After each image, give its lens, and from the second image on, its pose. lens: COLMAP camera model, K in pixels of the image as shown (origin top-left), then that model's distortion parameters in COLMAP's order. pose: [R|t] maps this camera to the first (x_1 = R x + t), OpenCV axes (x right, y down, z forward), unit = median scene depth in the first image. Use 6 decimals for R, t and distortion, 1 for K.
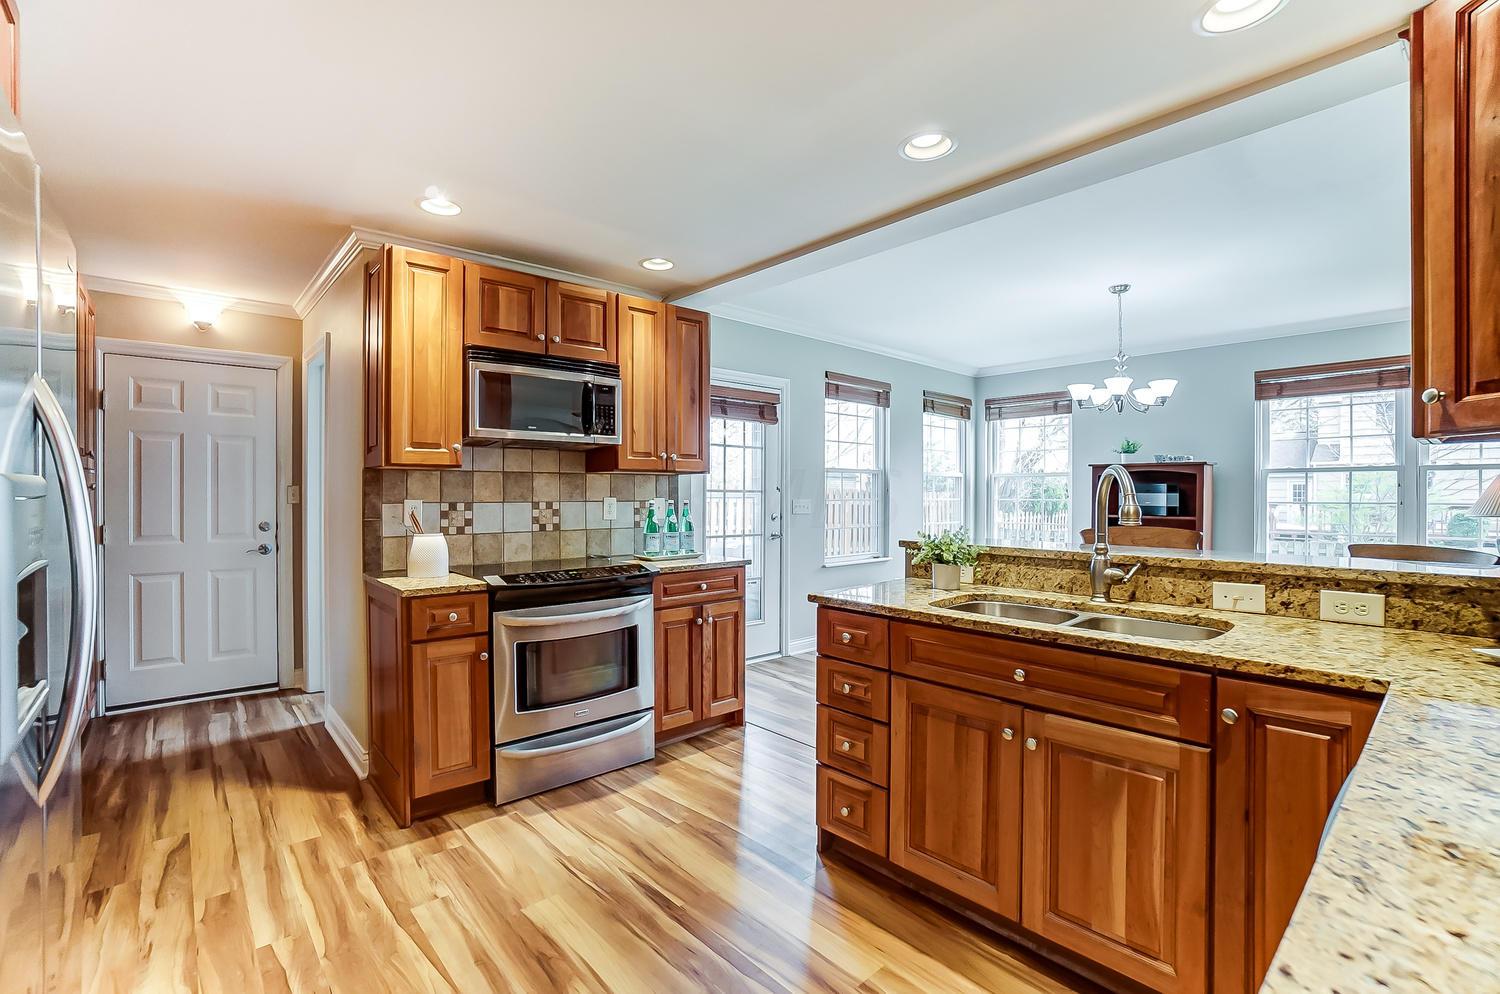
lens RADIAL K [[667.7, 0, 729.2], [0, 667.7, 498.5], [0, 0, 1]] dist [-0.063662, 0.024145]
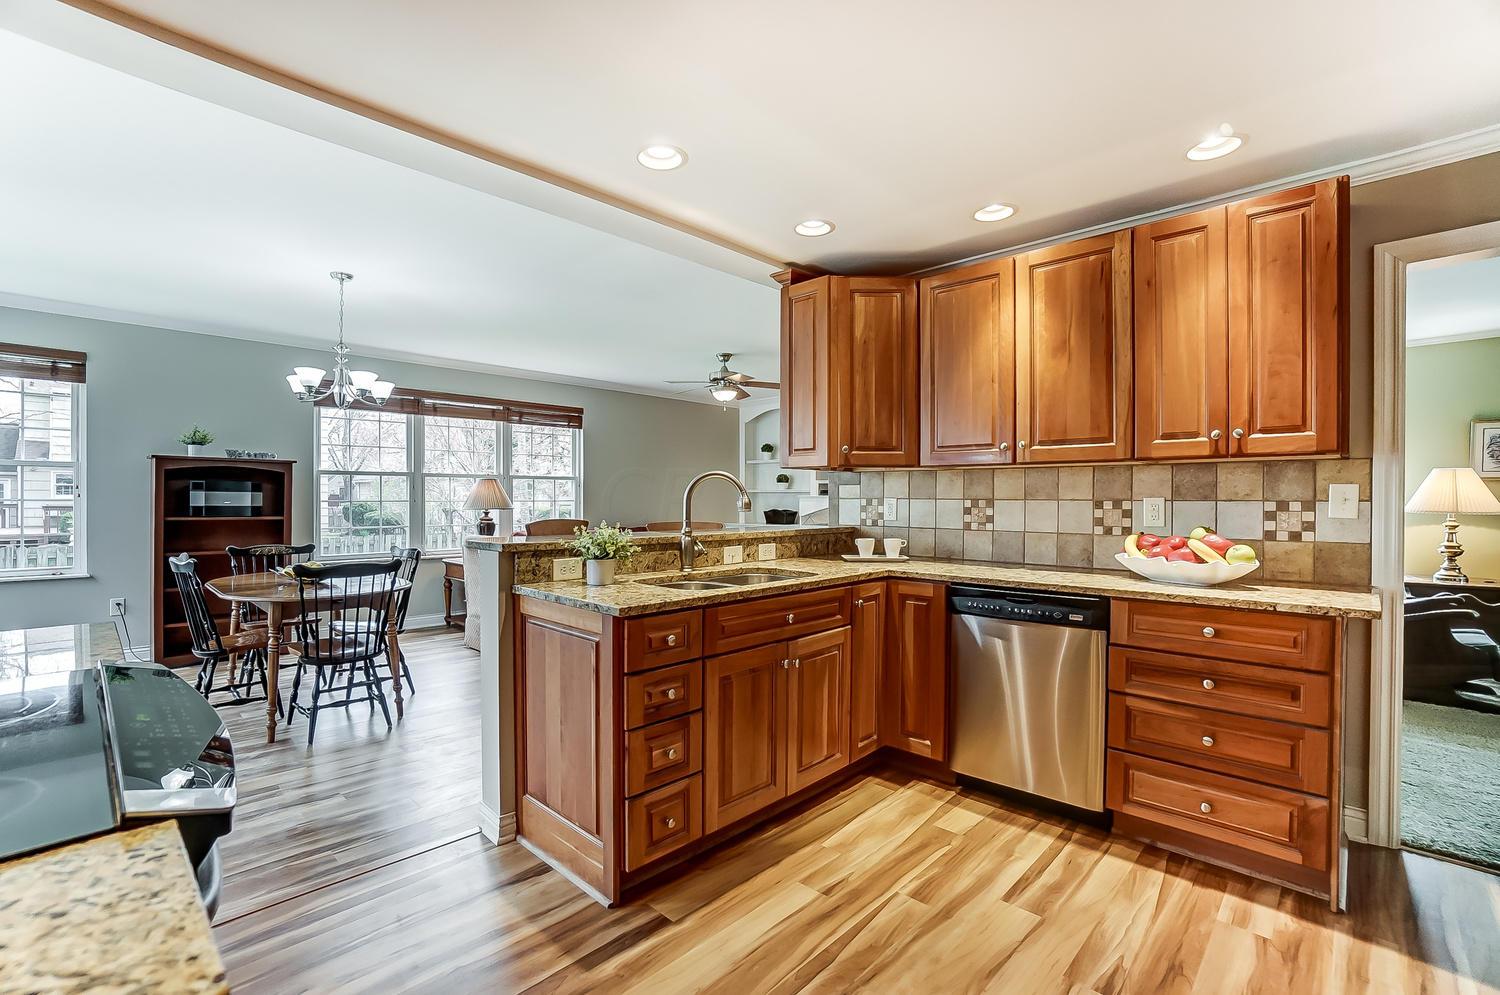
lens RADIAL K [[667.7, 0, 729.2], [0, 667.7, 499.0], [0, 0, 1]] dist [-0.063662, 0.024145]
pose [[-0.086404, -0.001478, 0.996259, -0.541748], [0.003515, 0.999992, 0.001788, 0.004679], [-0.996254, 0.003656, -0.086398, 0.696811]]
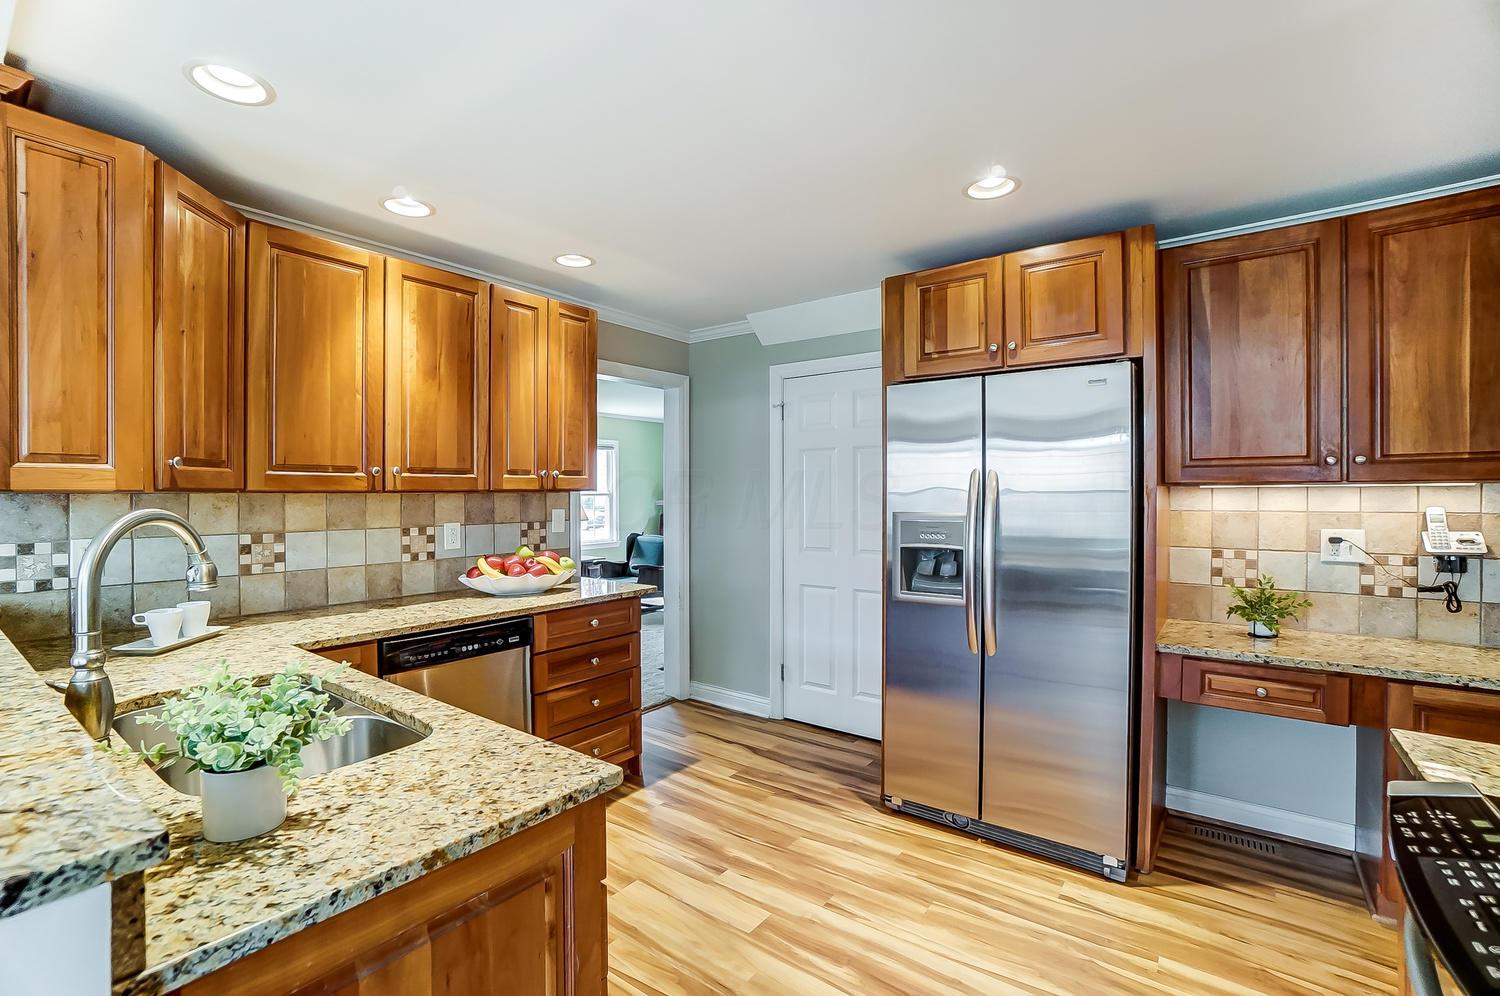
lens RADIAL K [[667.7, 0, 729.2], [0, 667.7, 499.5], [0, 0, 1]] dist [-0.063662, 0.024145]
pose [[-0.979027, 0.005677, -0.203650, 0.102389], [0.002412, 0.999865, 0.016280, -0.044652], [0.203715, 0.015447, -0.978908, 1.104281]]
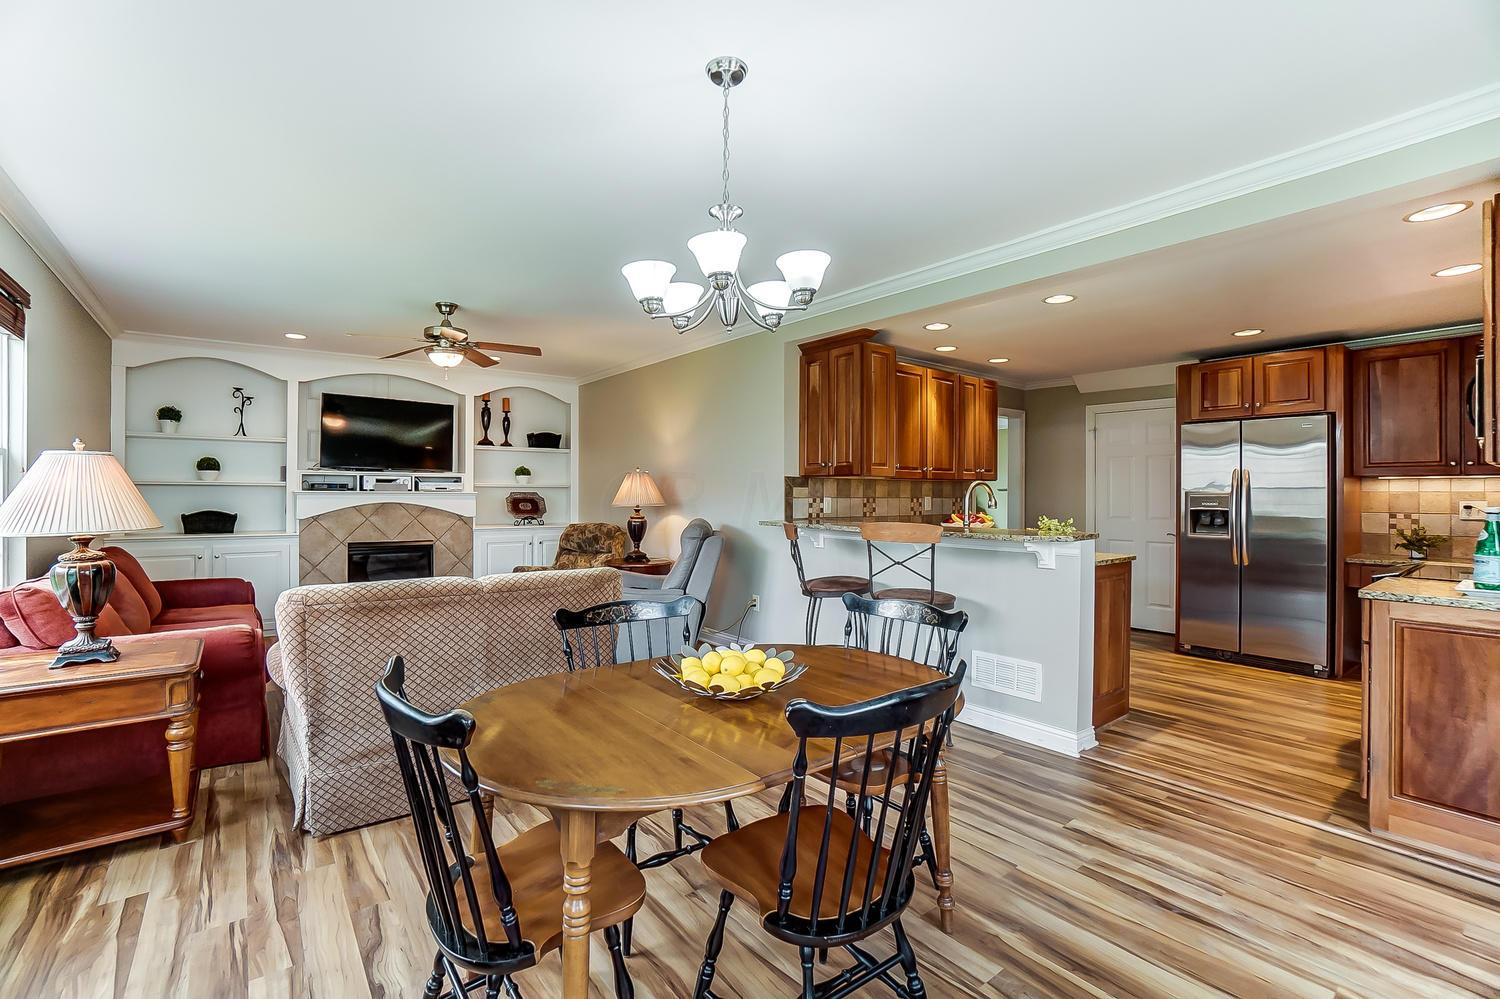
lens RADIAL K [[656.9, 0, 741.7], [0, 656.9, 490.7], [0, 0, 1]] dist [-0.059752, 0.023592]
pose [[-0.998571, -0.003679, 0.053307, 0.757395], [-0.003482, 0.999987, 0.003795, -0.016414], [-0.053320, 0.003604, -0.998571, 1.981868]]
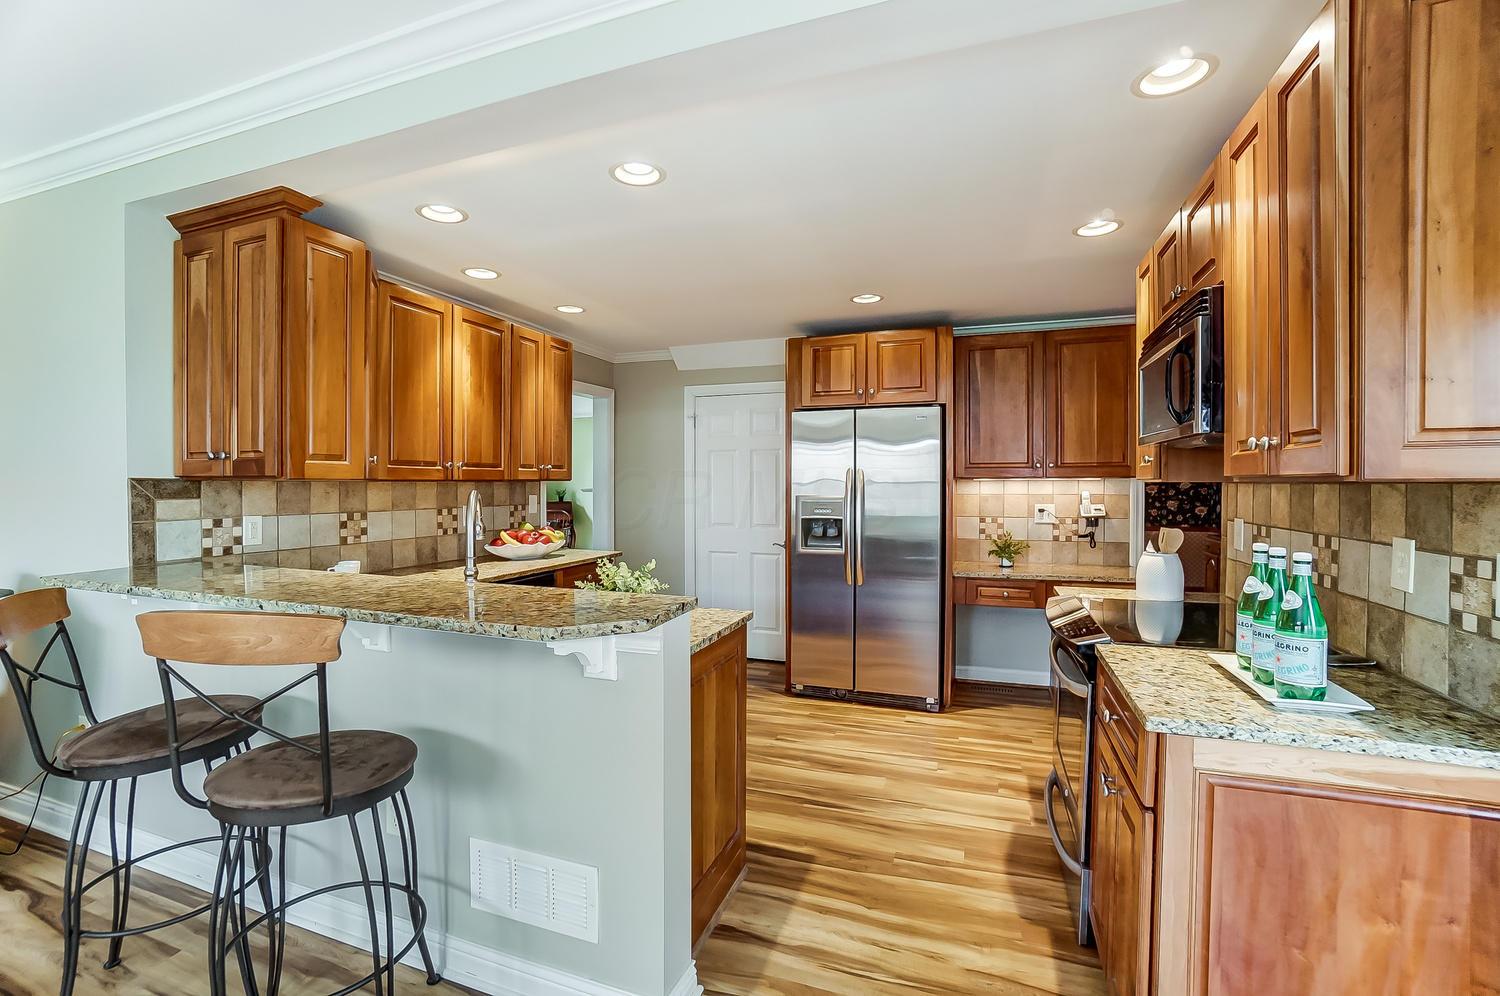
lens RADIAL K [[661.9, 0, 730.1], [0, 661.9, 490.4], [0, 0, 1]] dist [-0.062144, 0.023670]
pose [[-0.878881, 0.005971, -0.477003, 0.472864], [-0.002244, 0.999859, 0.016651, -0.045136], [0.477035, 0.015704, -0.878744, 1.399662]]
